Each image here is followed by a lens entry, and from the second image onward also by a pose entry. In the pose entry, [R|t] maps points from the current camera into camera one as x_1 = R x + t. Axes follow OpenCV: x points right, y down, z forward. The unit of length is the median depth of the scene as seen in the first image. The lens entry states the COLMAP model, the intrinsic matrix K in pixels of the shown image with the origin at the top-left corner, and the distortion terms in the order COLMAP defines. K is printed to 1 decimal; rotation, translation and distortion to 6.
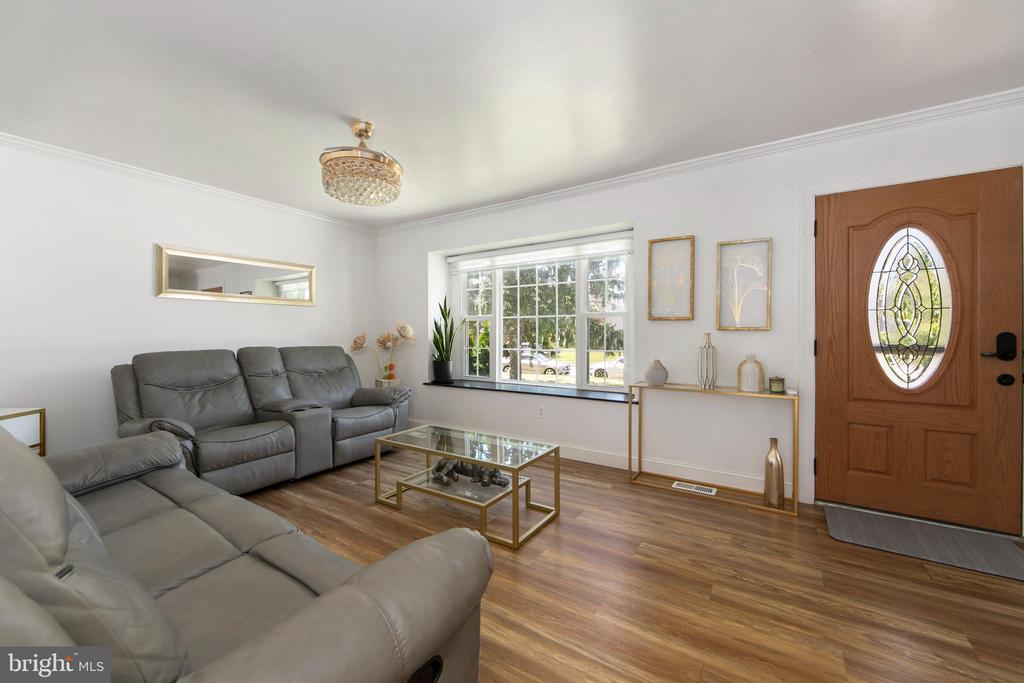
lens RADIAL K [[402.2, 0, 514.9], [0, 402.2, 338.3], [0, 0, 1]] dist [-0.001944, -0.000109]
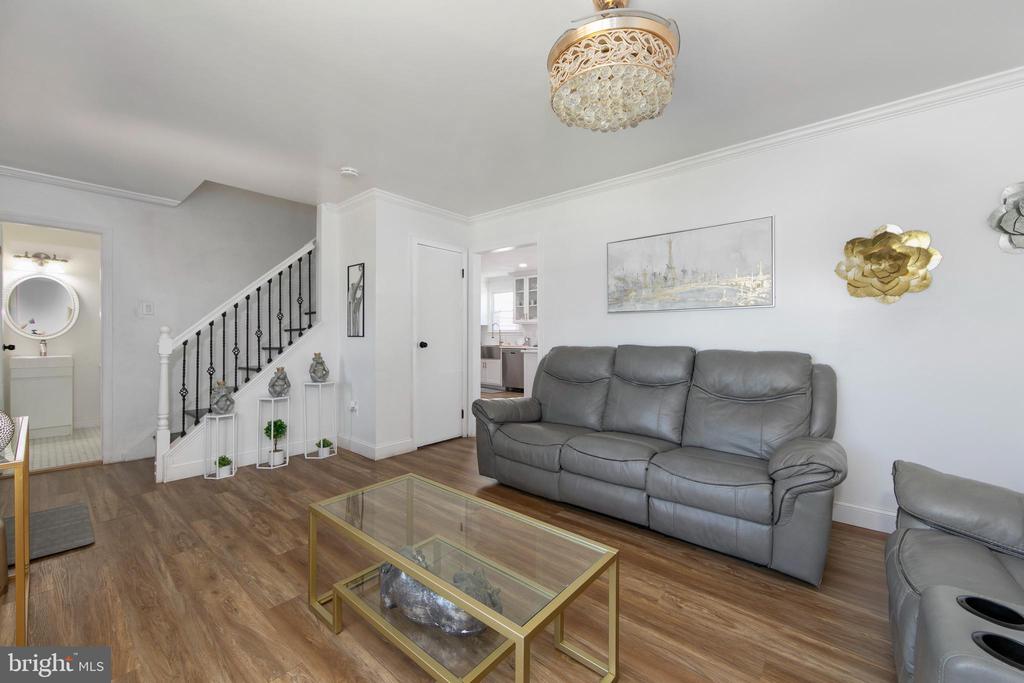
lens RADIAL K [[402.2, 0, 511.3], [0, 402.2, 339.0], [0, 0, 1]] dist [-0.001944, -0.000109]
pose [[-0.991735, 0.002493, 0.128277, -0.381243], [0.003507, 0.999964, 0.007675, -0.007330], [-0.128254, 0.008062, -0.991709, 2.012626]]
